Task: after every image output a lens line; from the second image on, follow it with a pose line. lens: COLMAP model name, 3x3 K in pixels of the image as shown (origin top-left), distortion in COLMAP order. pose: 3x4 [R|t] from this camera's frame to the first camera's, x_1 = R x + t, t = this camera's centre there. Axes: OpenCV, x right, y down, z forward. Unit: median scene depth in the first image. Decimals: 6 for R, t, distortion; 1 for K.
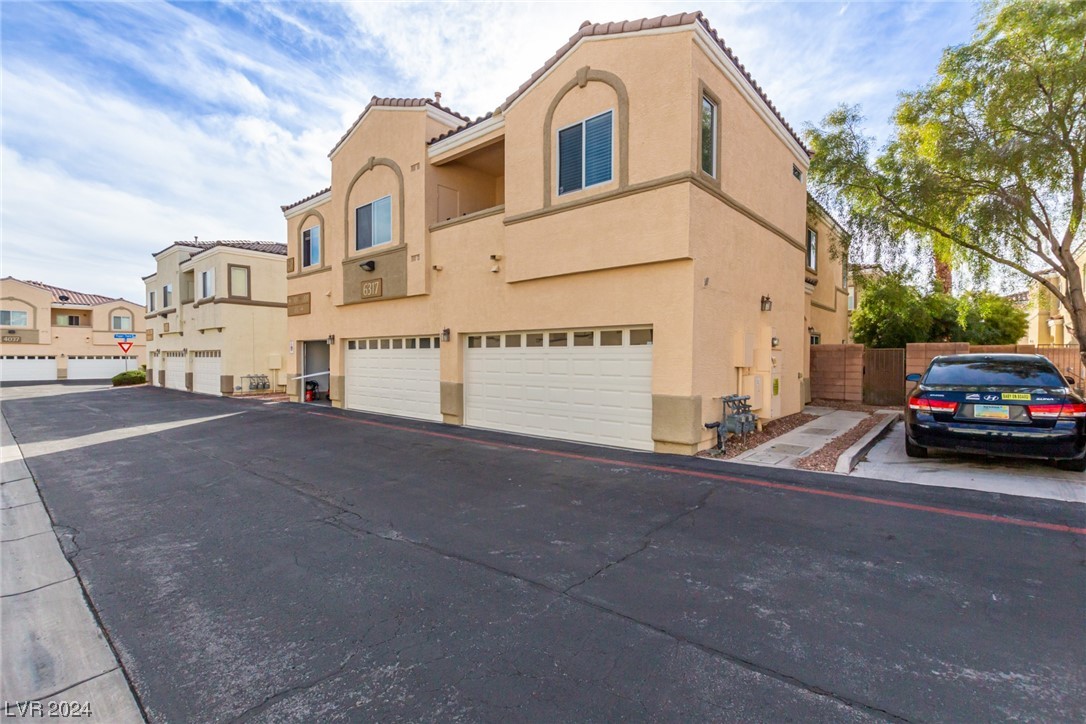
lens RADIAL K [[493.1, 0, 543.0], [0, 493.1, 362.0], [0, 0, 1]] dist [0.001061, -0.000514]
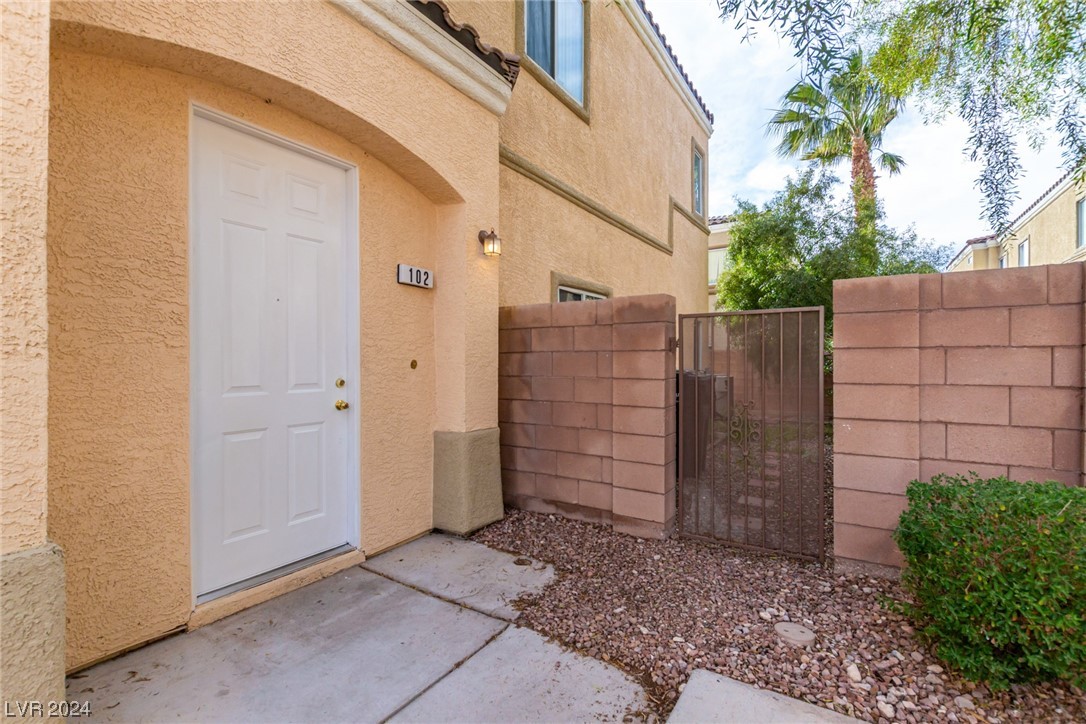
lens RADIAL K [[493.1, 0, 543.0], [0, 493.1, 362.0], [0, 0, 1]] dist [0.001061, -0.000514]
pose [[0.989615, -0.006535, 0.143593, 0.321842], [0.007278, 0.999963, -0.004648, -0.001182], [-0.143558, 0.005645, 0.989626, 0.446405]]
